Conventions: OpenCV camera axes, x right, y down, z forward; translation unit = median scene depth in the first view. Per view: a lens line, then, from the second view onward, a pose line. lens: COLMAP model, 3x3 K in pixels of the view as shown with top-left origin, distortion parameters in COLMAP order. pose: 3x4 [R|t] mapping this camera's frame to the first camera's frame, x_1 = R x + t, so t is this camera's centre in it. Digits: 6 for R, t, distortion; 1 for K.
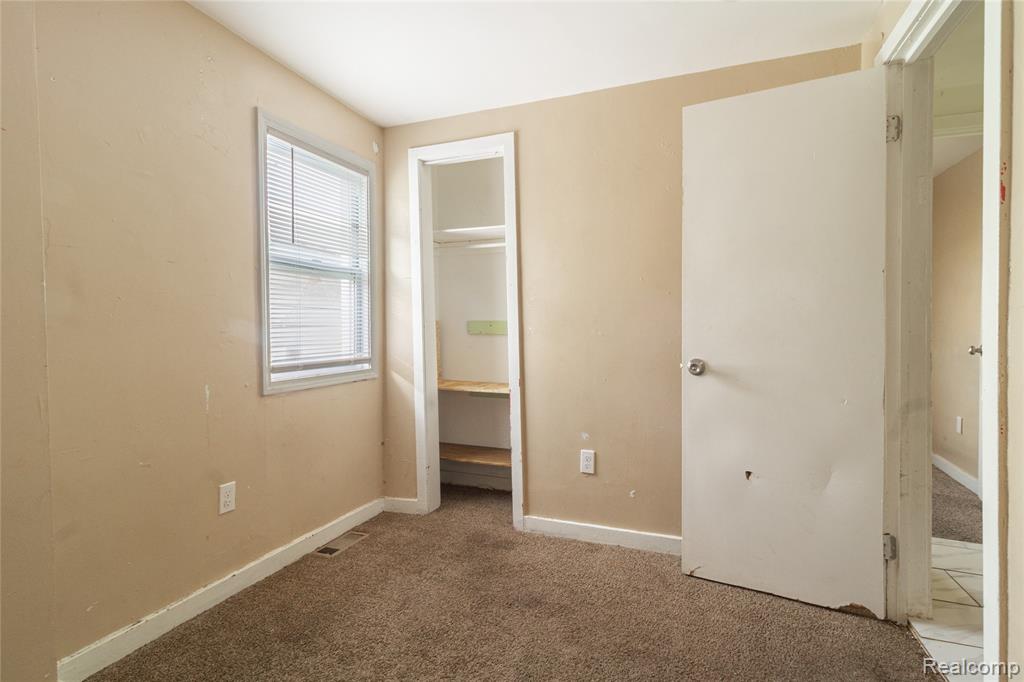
lens RADIAL K [[477.6, 0, 514.9], [0, 477.6, 335.8], [0, 0, 1]] dist [0.005360, -0.001910]
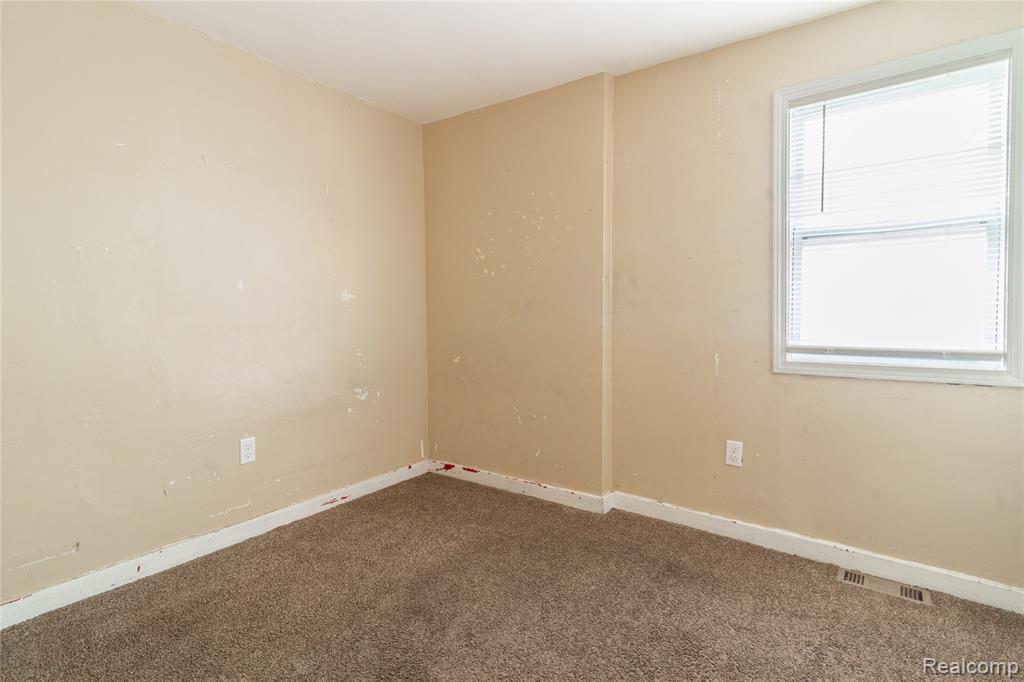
lens RADIAL K [[477.6, 0, 514.6], [0, 477.6, 333.7], [0, 0, 1]] dist [0.005360, -0.001910]
pose [[-0.239830, 0.042549, -0.969882, 0.564673], [-0.011330, 0.998848, 0.046622, -0.000146], [0.970749, 0.022170, -0.239071, 0.665506]]
